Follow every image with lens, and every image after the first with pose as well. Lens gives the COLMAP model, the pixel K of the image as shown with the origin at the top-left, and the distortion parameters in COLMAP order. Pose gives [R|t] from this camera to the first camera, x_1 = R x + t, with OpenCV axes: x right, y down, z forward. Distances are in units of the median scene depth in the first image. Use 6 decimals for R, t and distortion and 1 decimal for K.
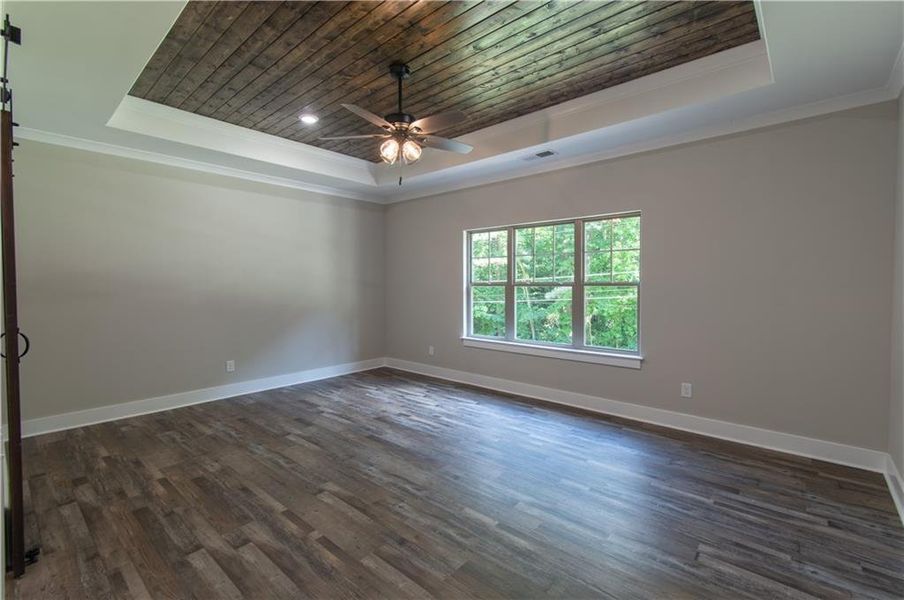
lens RADIAL K [[404.3, 0, 447.8], [0, 404.3, 294.5], [0, 0, 1]] dist [0.002590, -0.002201]
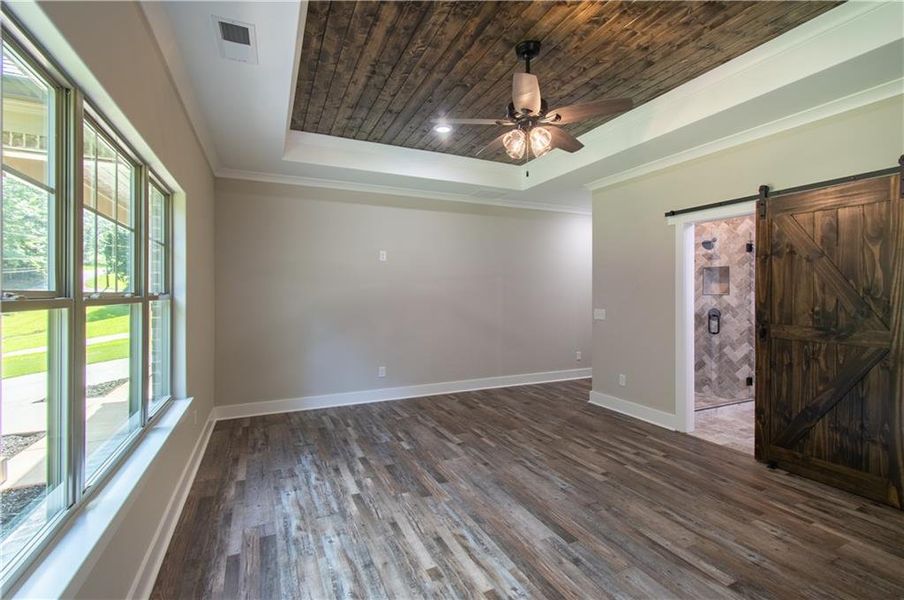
lens RADIAL K [[404.3, 0, 460.1], [0, 404.3, 294.6], [0, 0, 1]] dist [0.002590, -0.002201]
pose [[-0.927741, 0.000791, 0.373225, -0.274133], [0.011378, 0.999593, 0.026165, -0.048474], [-0.373052, 0.028521, -0.927372, 1.674385]]
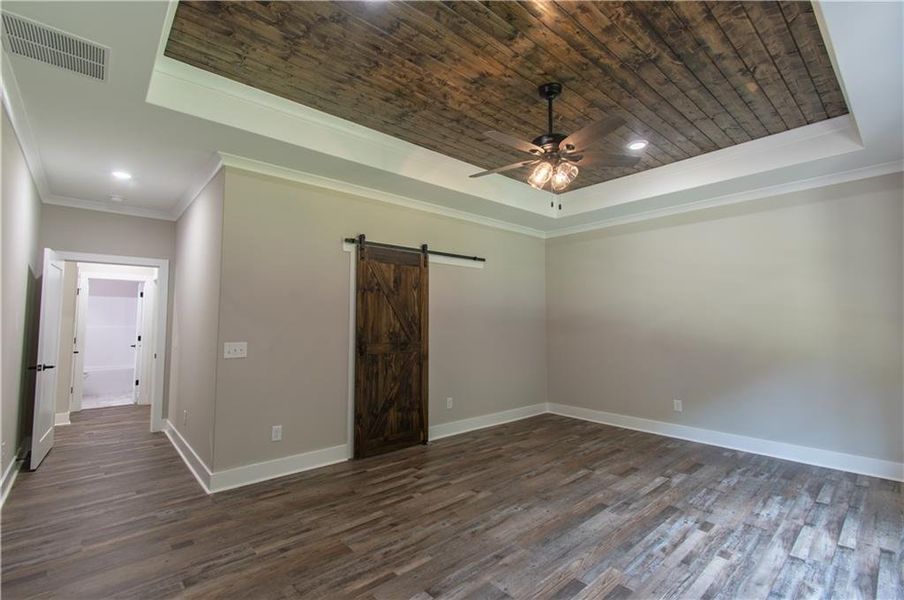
lens RADIAL K [[404.3, 0, 453.3], [0, 404.3, 293.3], [0, 0, 1]] dist [0.002590, -0.002201]
pose [[-0.111080, -0.068735, -0.991432, 0.712048], [-0.026118, 0.997463, -0.066227, -0.020384], [0.993468, 0.018538, -0.112593, 0.797260]]
